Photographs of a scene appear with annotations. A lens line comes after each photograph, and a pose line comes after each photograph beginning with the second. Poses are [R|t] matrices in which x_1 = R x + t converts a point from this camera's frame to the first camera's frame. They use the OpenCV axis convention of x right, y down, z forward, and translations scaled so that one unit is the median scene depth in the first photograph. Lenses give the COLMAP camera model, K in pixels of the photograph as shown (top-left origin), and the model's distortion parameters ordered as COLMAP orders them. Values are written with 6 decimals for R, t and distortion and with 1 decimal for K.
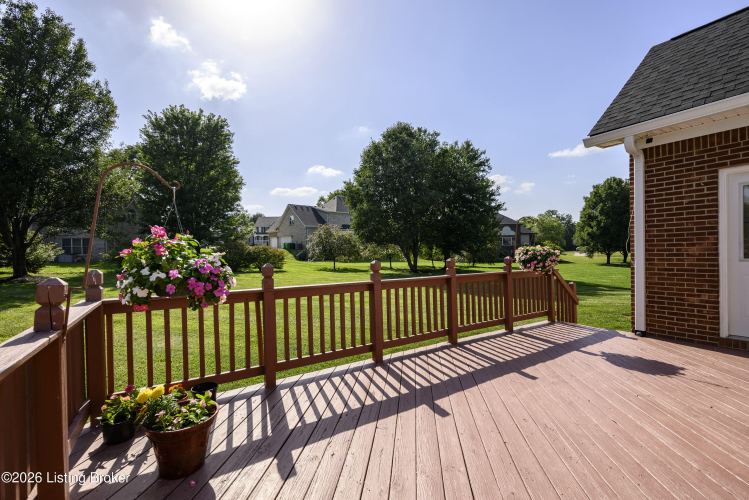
lens RADIAL K [[327.4, 0, 374.5], [0, 327.4, 250.0], [0, 0, 1]] dist [0.000153, 0.000117]
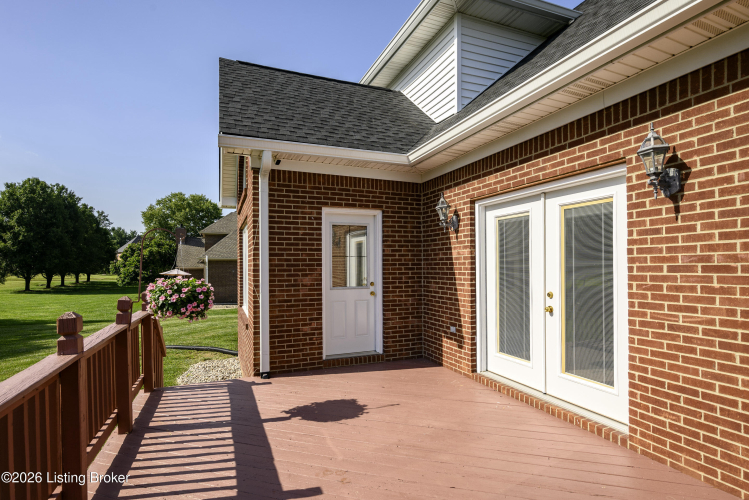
lens RADIAL K [[386.5, 0, 376.1], [0, 386.5, 261.5], [0, 0, 1]] dist [-0.004581, -0.000376]
pose [[0.186617, 0.027203, 0.982056, -0.170906], [-0.001644, 0.999624, -0.027378, -0.024858], [-0.982431, 0.003495, 0.186592, 0.525020]]
